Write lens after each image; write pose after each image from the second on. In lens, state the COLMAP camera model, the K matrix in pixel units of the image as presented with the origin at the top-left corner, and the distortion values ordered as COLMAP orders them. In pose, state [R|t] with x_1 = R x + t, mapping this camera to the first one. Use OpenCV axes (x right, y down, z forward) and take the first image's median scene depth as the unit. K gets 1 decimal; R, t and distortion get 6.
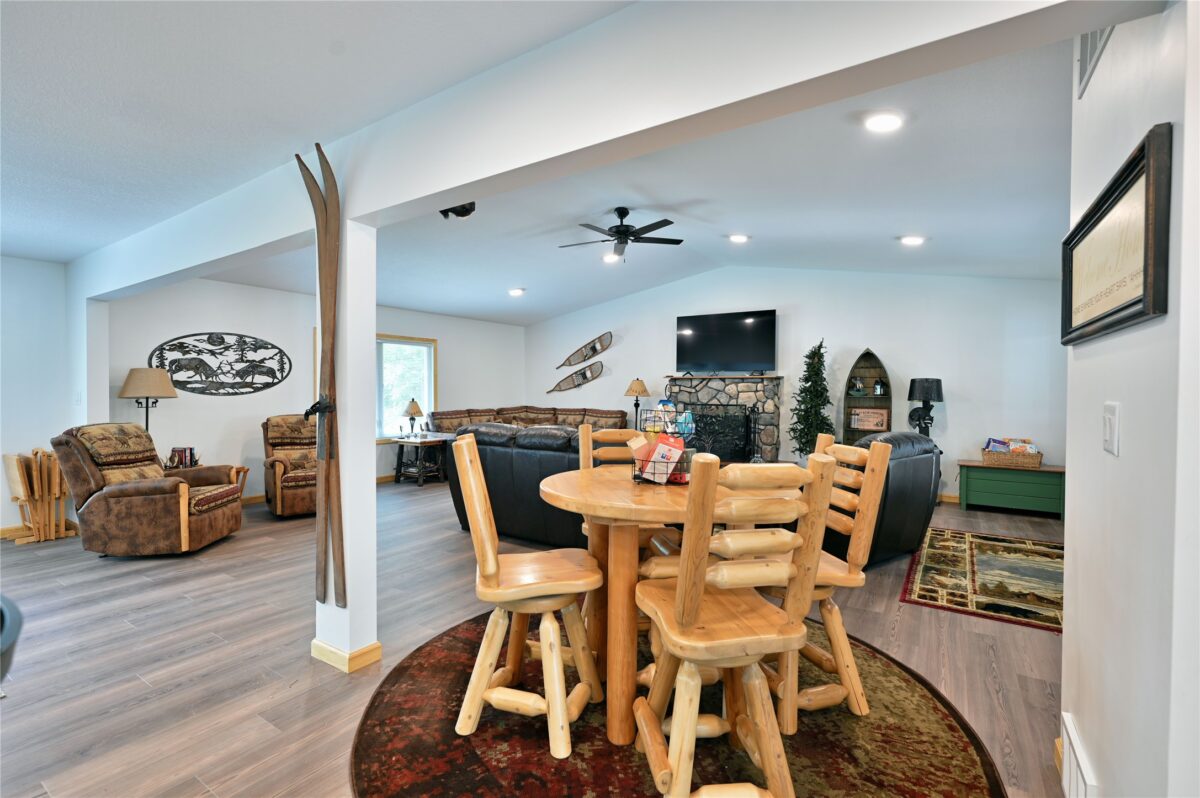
lens RADIAL K [[533.3, 0, 603.3], [0, 533.3, 398.9], [0, 0, 1]] dist [0.005676, -0.001214]
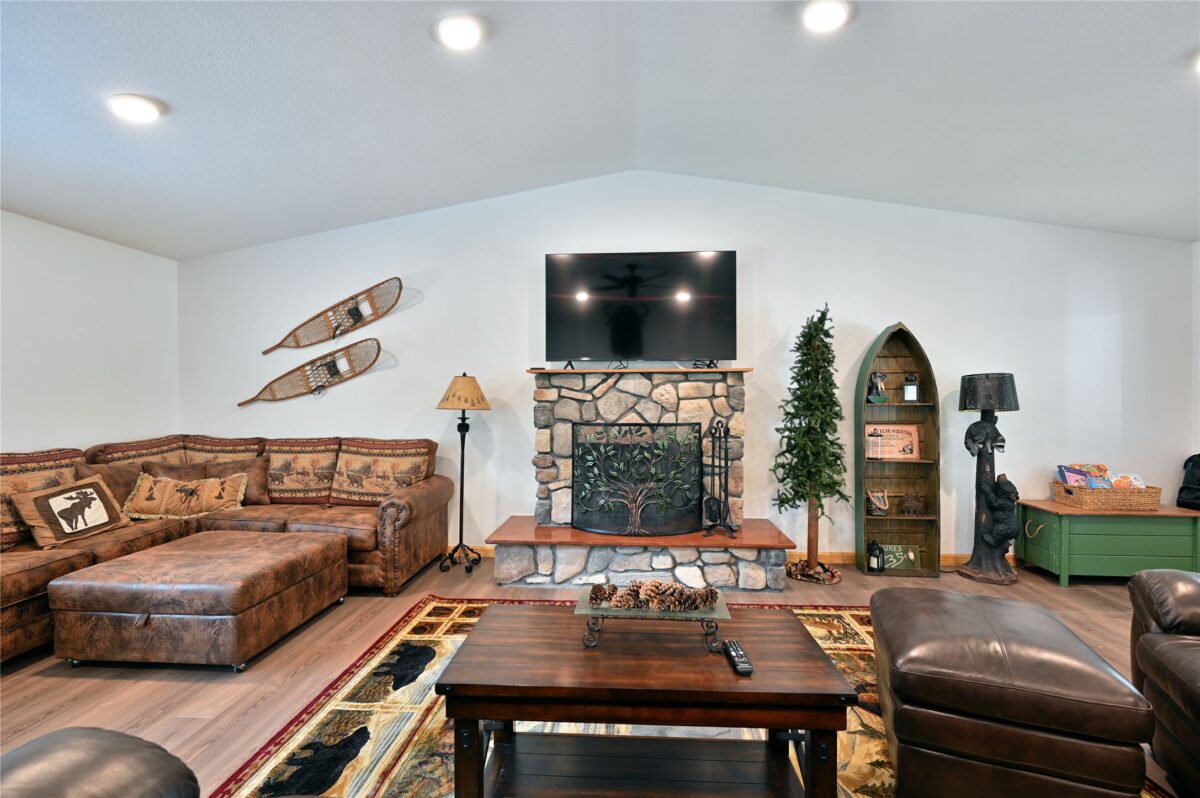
lens RADIAL K [[533.3, 0, 598.7], [0, 533.3, 403.2], [0, 0, 1]] dist [0.005676, -0.001214]
pose [[0.874417, -0.010832, 0.485055, -0.081166], [0.016128, 0.999847, -0.006746, -0.006817], [-0.484907, 0.013722, 0.874458, 0.619259]]
